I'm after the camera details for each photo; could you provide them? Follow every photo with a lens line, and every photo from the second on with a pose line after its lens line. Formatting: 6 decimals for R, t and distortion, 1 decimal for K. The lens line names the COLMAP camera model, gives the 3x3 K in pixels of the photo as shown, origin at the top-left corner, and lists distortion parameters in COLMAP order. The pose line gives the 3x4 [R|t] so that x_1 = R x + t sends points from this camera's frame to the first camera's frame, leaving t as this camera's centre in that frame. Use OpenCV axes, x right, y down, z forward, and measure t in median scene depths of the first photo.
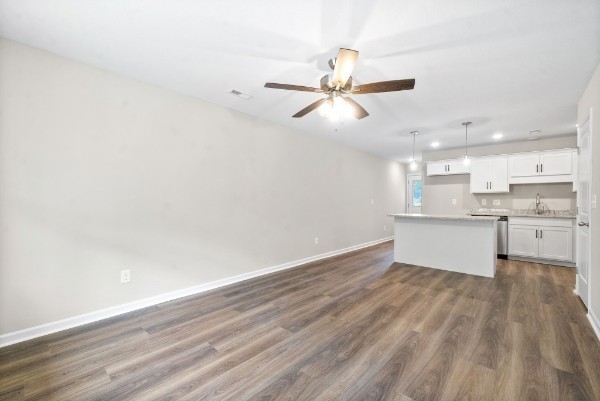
lens RADIAL K [[250.6, 0, 295.0], [0, 250.6, 200.1], [0, 0, 1]] dist [-0.003485, -0.000685]
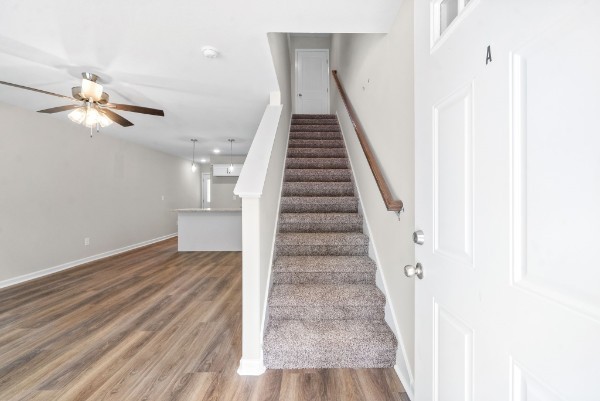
lens RADIAL K [[250.6, 0, 310.3], [0, 250.6, 198.4], [0, 0, 1]] dist [-0.003485, -0.000685]
pose [[0.719350, -0.006489, 0.694618, 0.068055], [-0.002308, 0.999929, 0.011731, -0.012383], [-0.694644, -0.010042, 0.719283, -0.375348]]
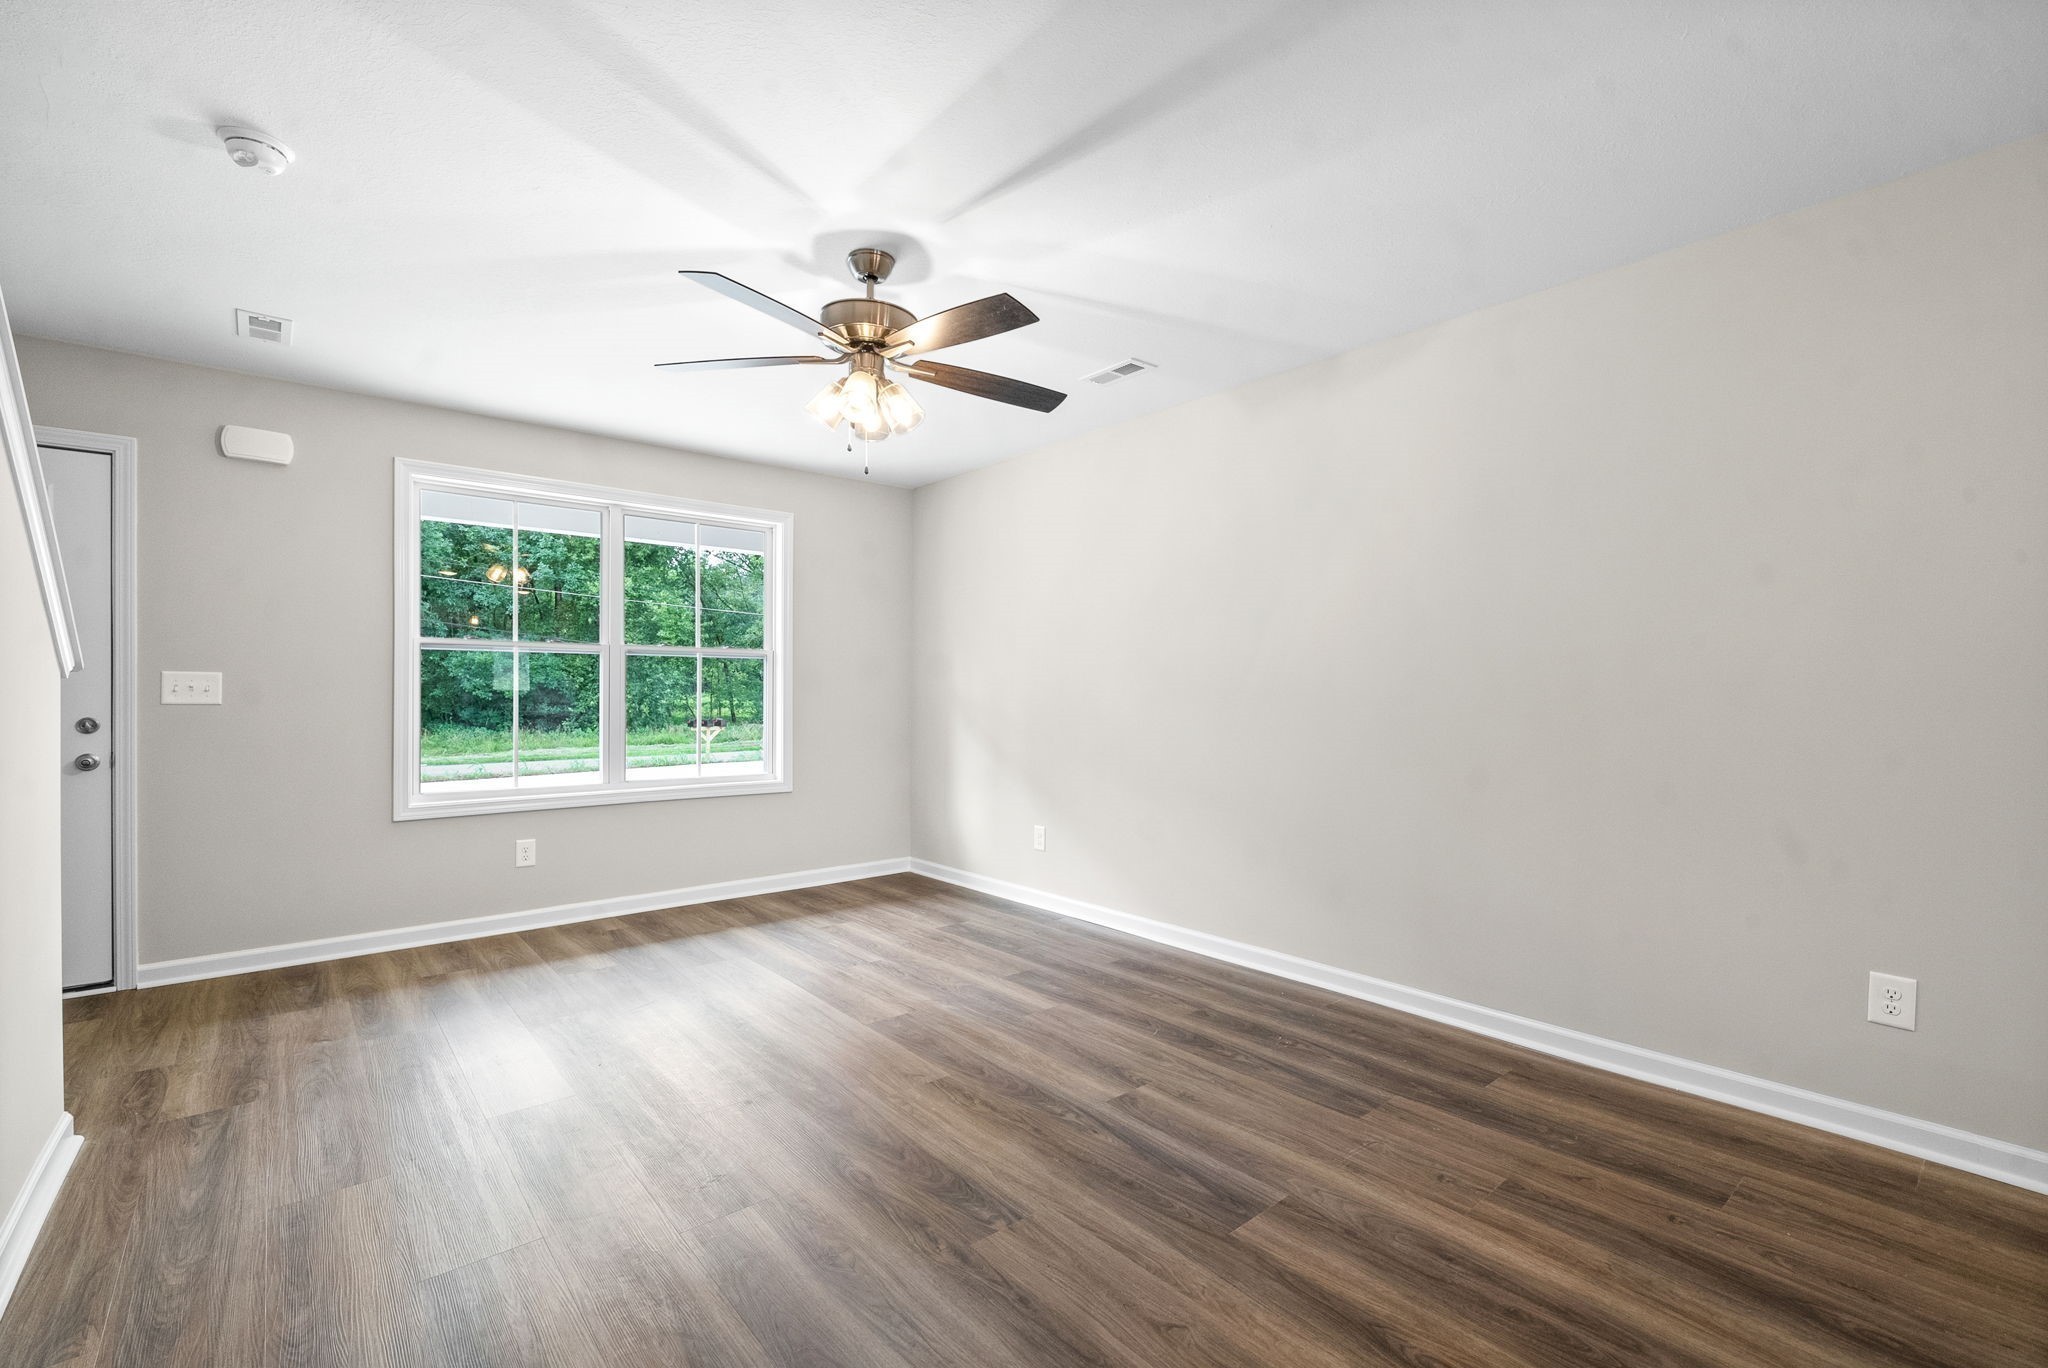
lens RADIAL K [[888.0, 0, 1024.9], [0, 888.0, 698.4], [0, 0, 1]] dist [-0.004469, 0.000339]
pose [[-0.121108, 0.005500, -0.992624, 0.996865], [0.004387, 0.999978, 0.005006, 0.009717], [0.992630, -0.003749, -0.121129, 1.046654]]
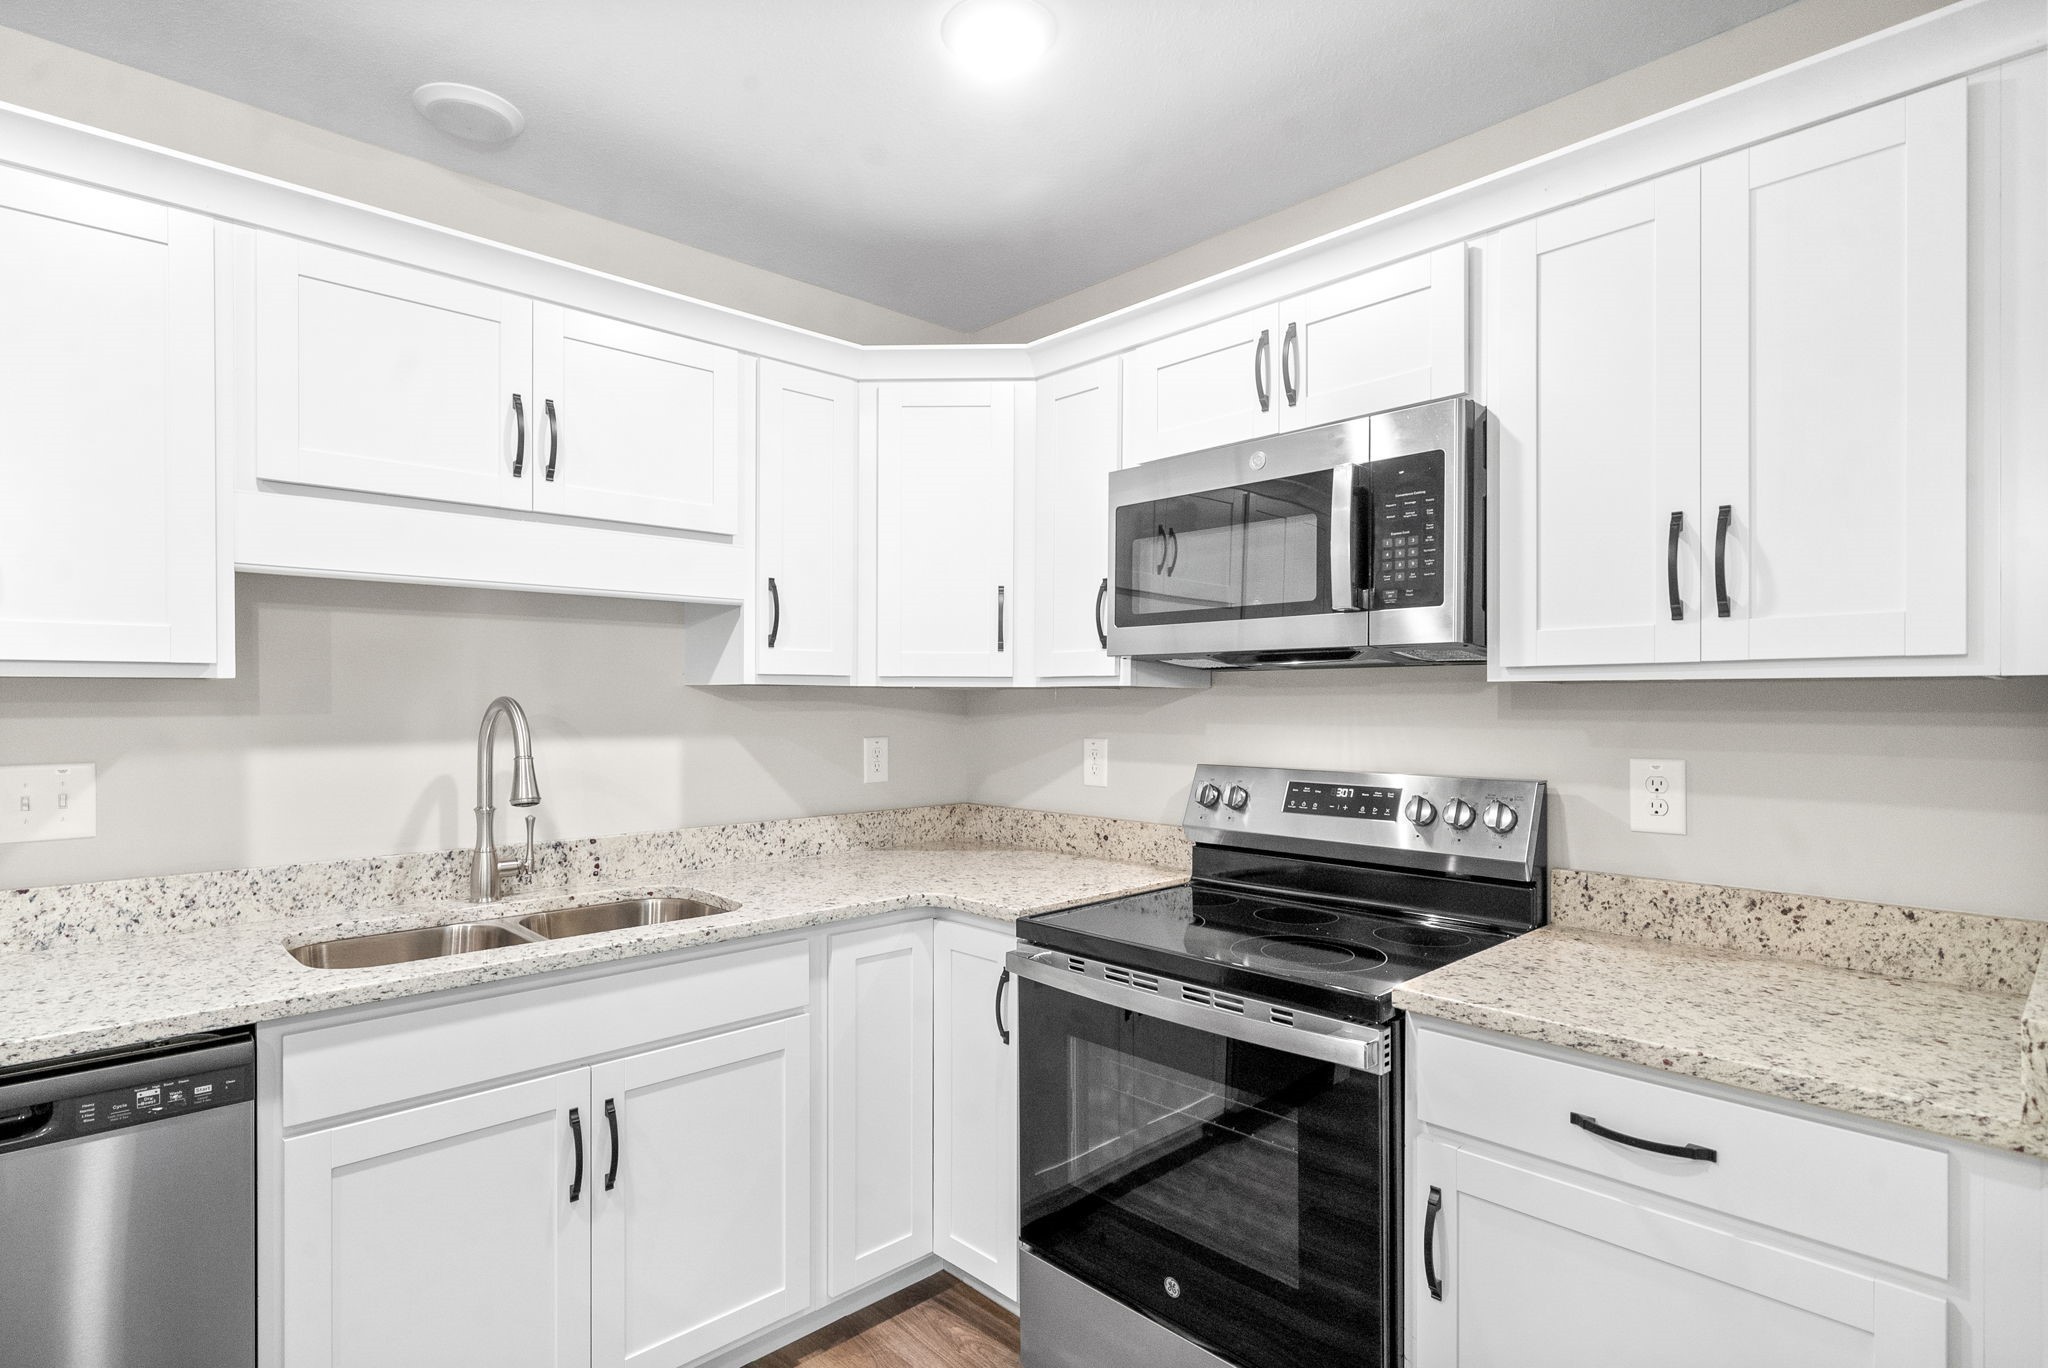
lens RADIAL K [[1024.6, 0, 1003.8], [0, 1024.6, 705.1], [0, 0, 1]] dist [-0.000303, 0.003002]
pose [[0.080546, -0.010628, 0.996694, 1.002552], [-0.002538, 0.999938, 0.010867, -0.046977], [-0.996748, -0.003405, 0.080514, 1.321821]]
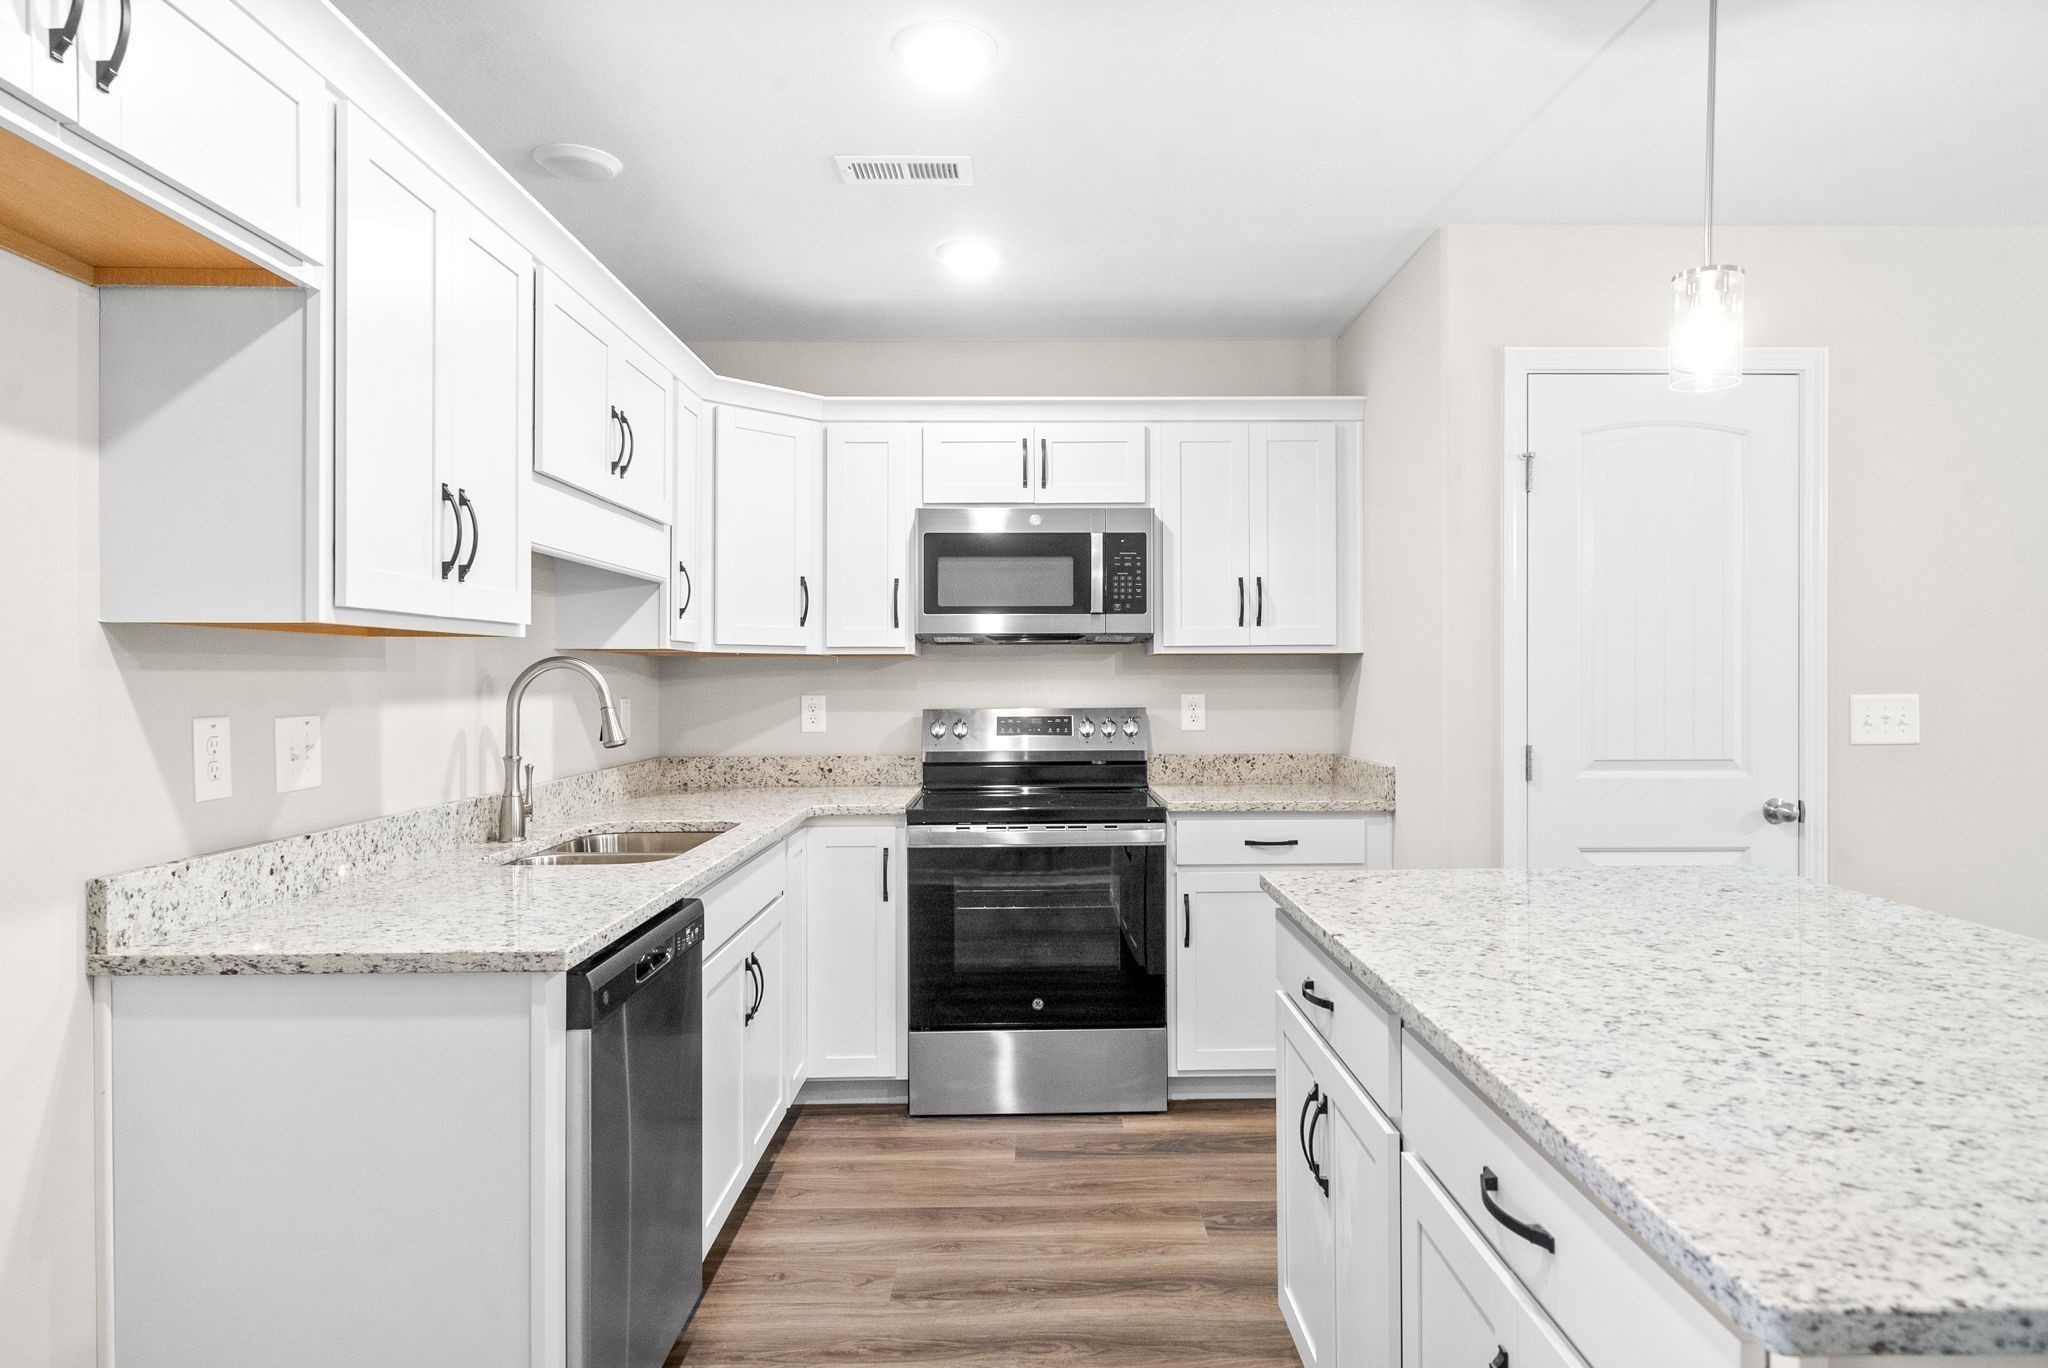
lens RADIAL K [[1219.9, 0, 1041.8], [0, 1219.9, 684.8], [0, 0, 1]] dist [0.001842, 0.004996]
pose [[-0.683916, -0.007237, 0.729524, 0.713607], [-0.002327, 0.999967, 0.007739, -0.030474], [-0.729557, 0.003595, -0.683911, 2.096558]]
